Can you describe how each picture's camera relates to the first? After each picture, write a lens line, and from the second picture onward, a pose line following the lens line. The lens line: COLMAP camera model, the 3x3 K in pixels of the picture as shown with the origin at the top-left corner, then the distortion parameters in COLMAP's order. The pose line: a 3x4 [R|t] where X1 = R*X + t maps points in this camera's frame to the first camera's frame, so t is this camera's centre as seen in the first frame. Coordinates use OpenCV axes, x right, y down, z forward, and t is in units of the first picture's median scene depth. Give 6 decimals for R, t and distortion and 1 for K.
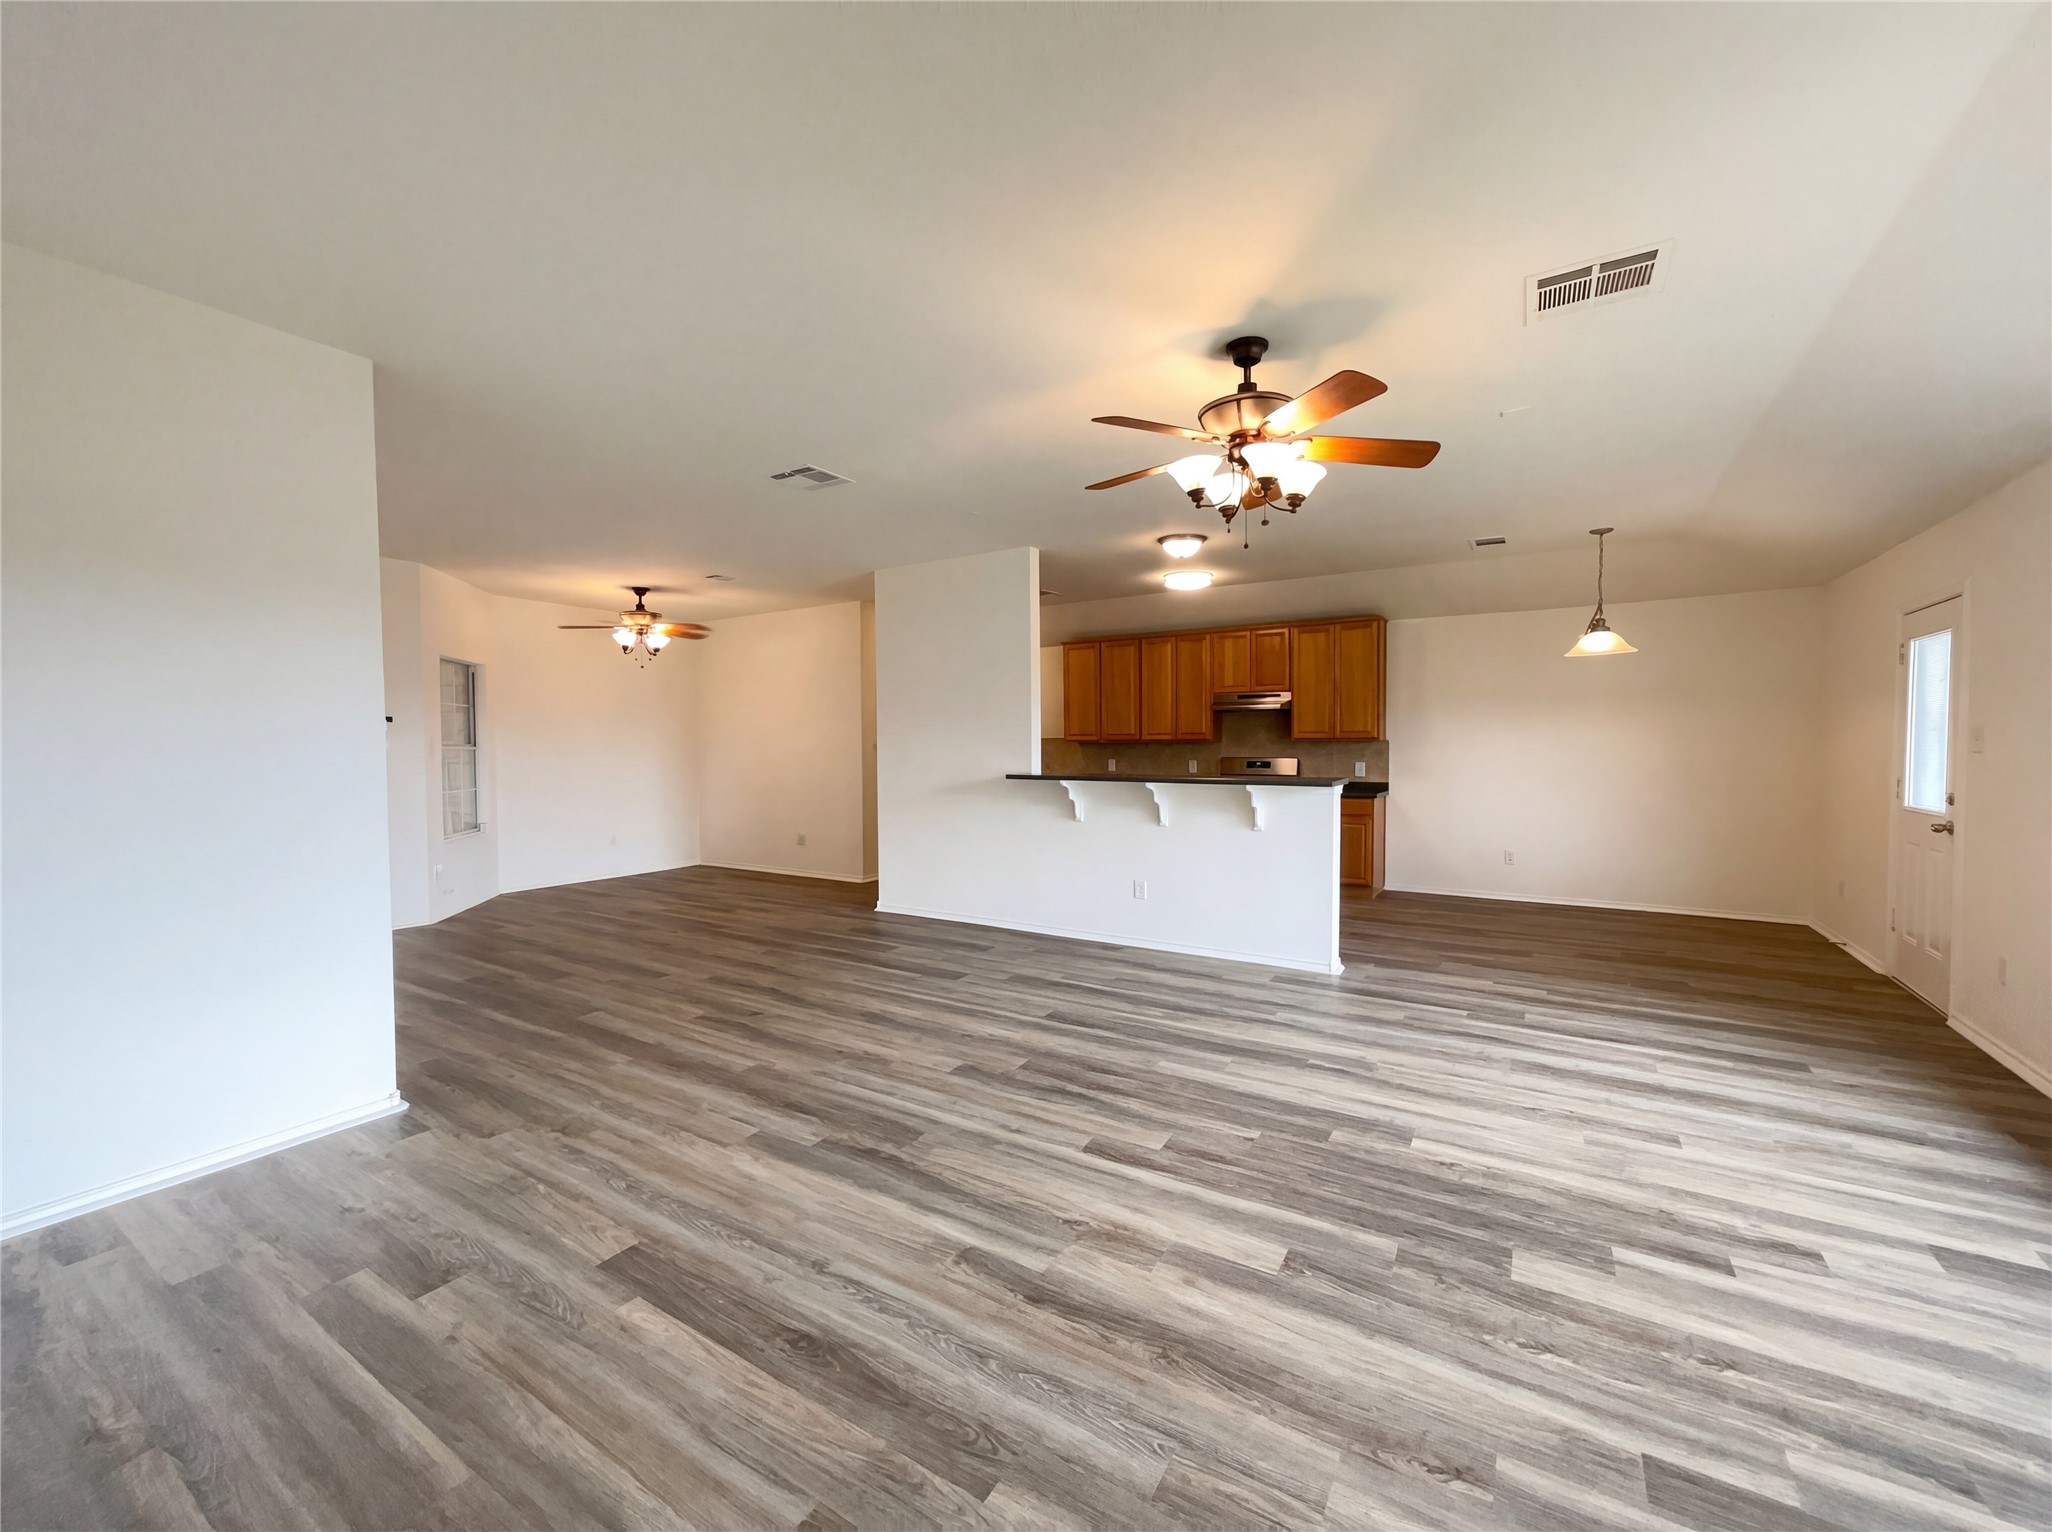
lens RADIAL K [[826.8, 0, 1026.0], [0, 826.8, 766.0], [0, 0, 1]] dist [-0.001361, 0.000646]
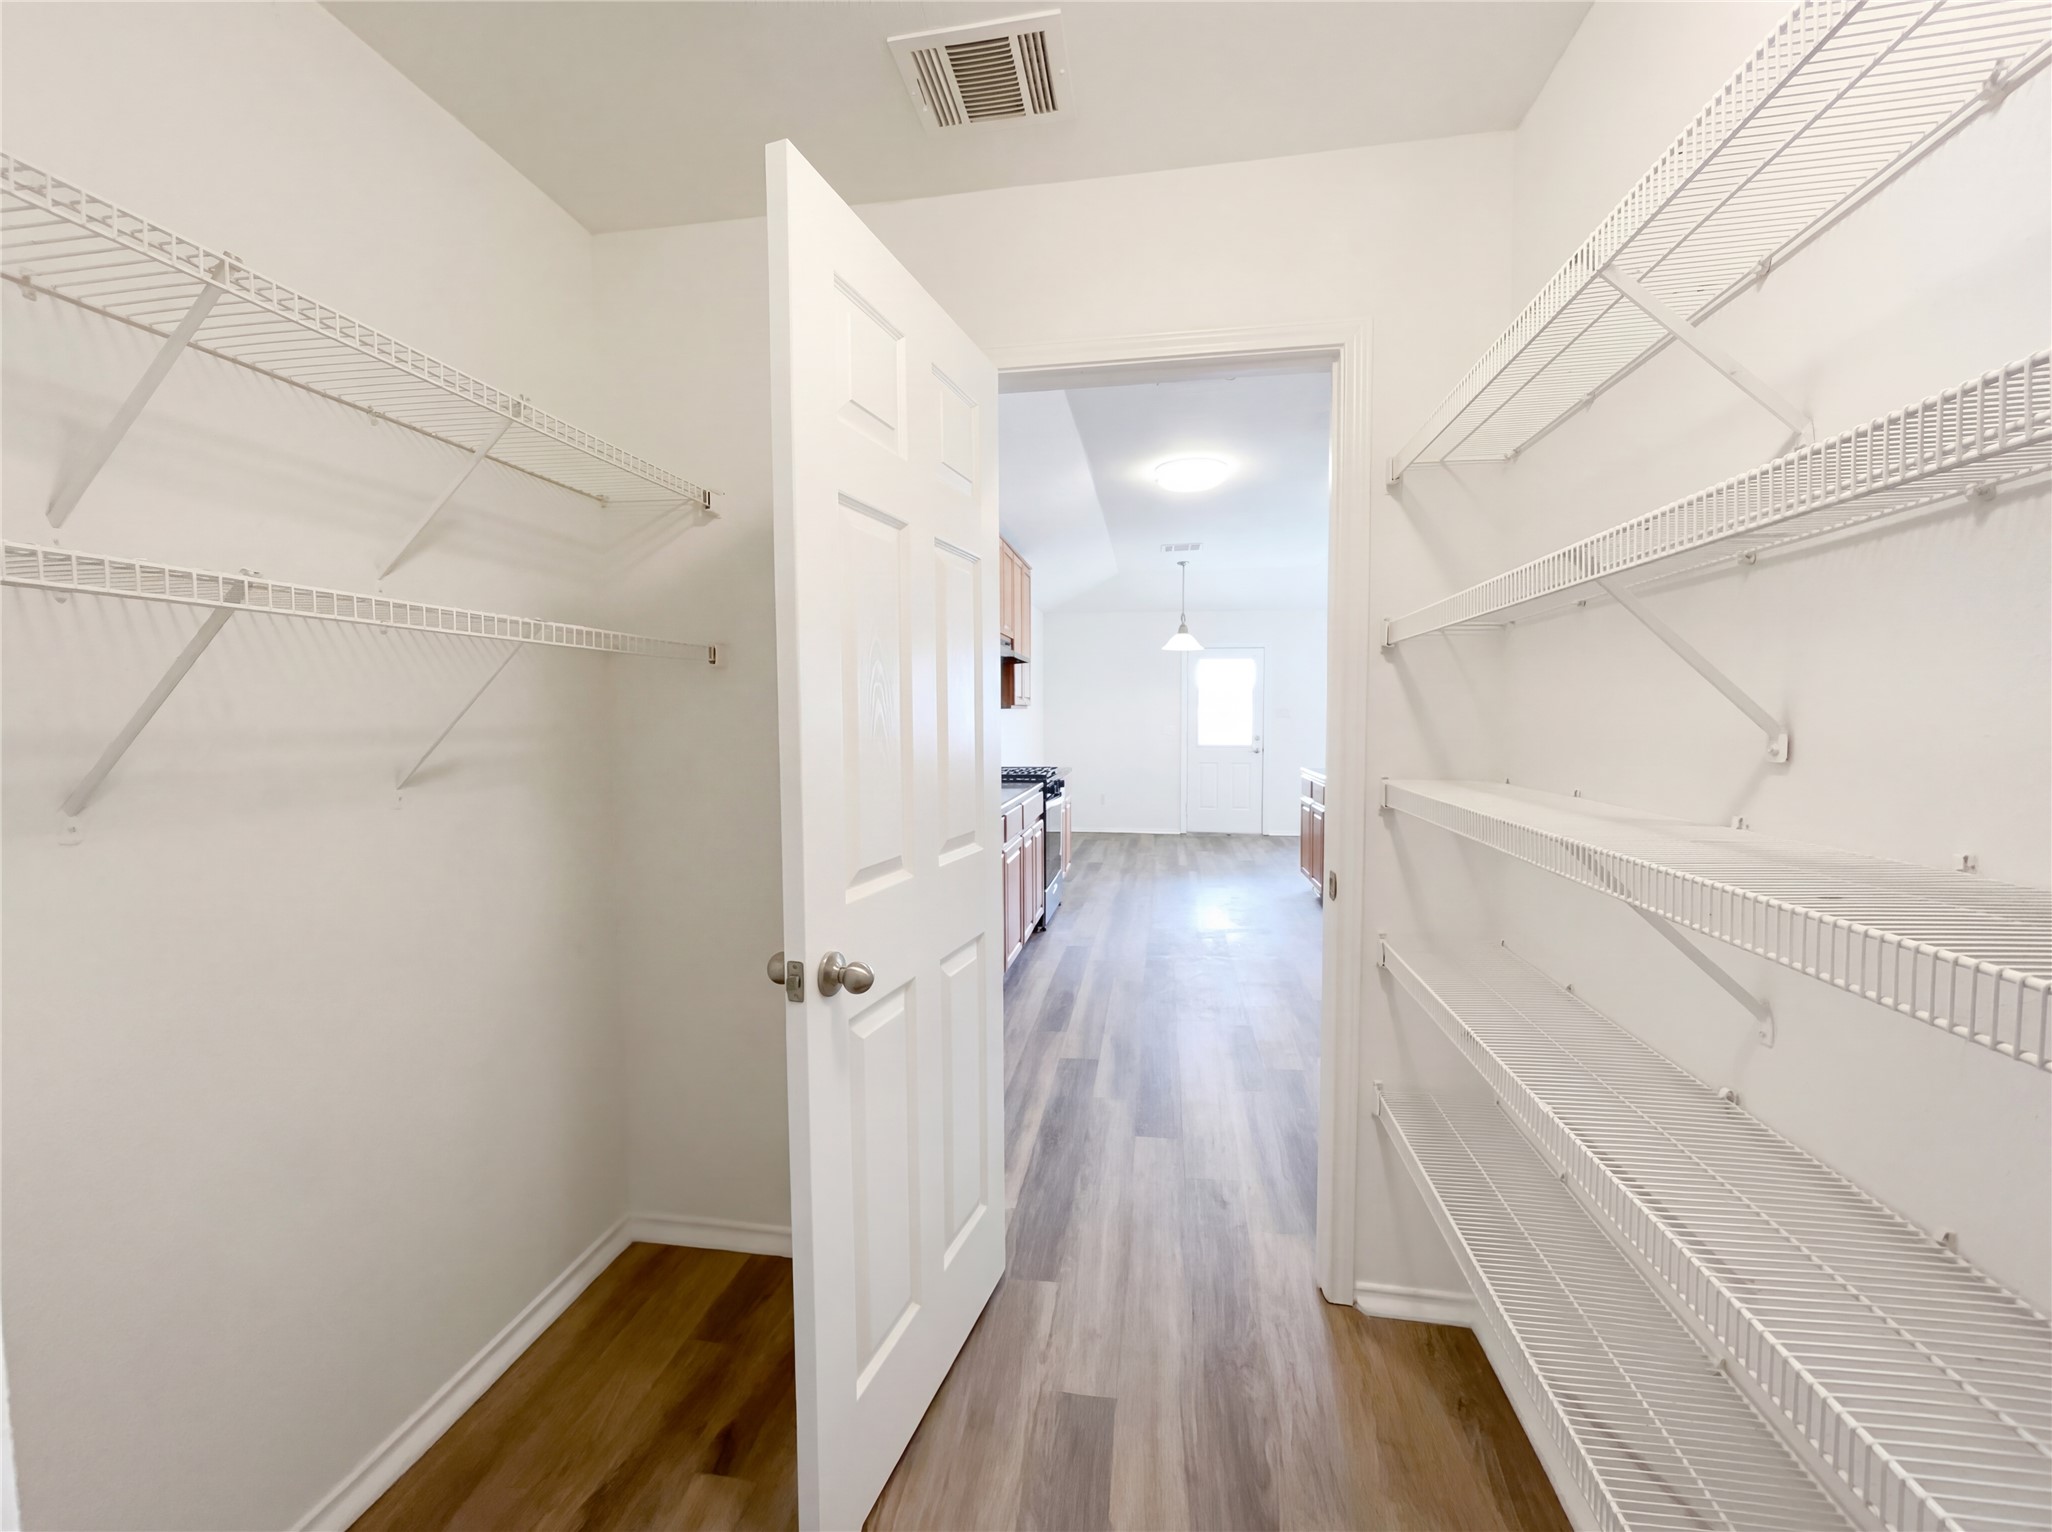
lens RADIAL K [[826.8, 0, 1026.0], [0, 826.8, 766.0], [0, 0, 1]] dist [-0.001361, 0.000646]
pose [[-0.385023, -0.029110, 0.922448, -0.742210], [0.050507, 0.997340, 0.052555, -0.035390], [-0.921524, 0.066824, -0.382528, 2.551113]]
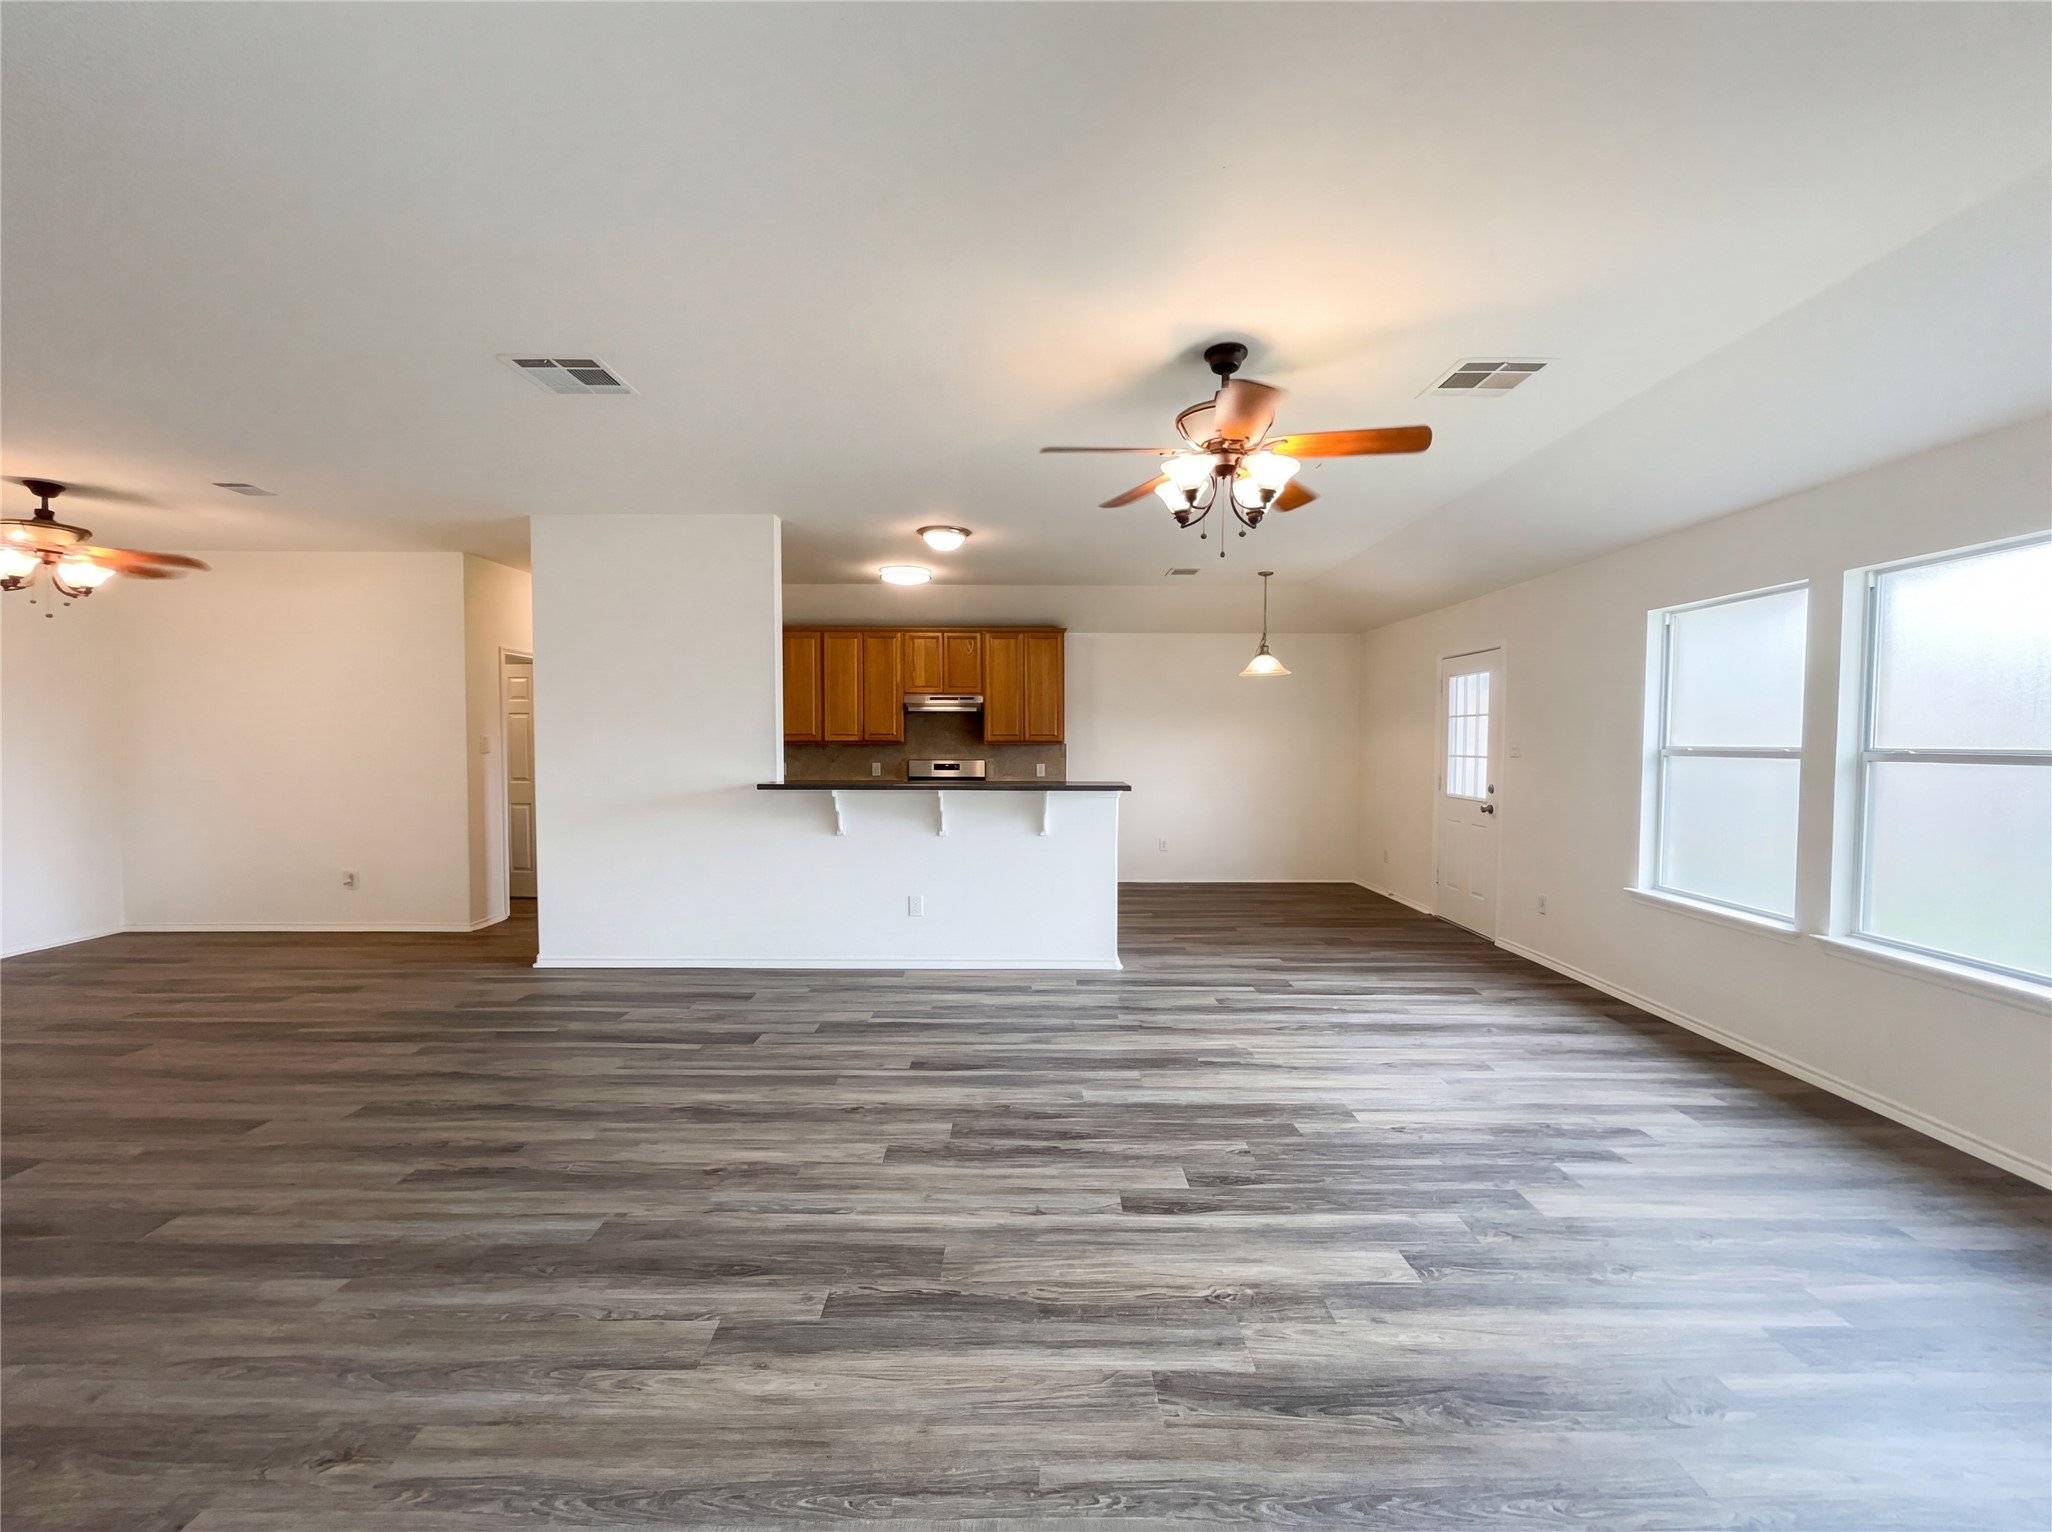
lens RADIAL K [[826.8, 0, 1026.0], [0, 826.8, 766.0], [0, 0, 1]] dist [-0.001361, 0.000646]
pose [[0.847436, -0.009049, 0.530820, -0.350721], [0.008101, 0.999959, 0.004114, -0.013707], [-0.530835, 0.000814, 0.847475, 0.218291]]
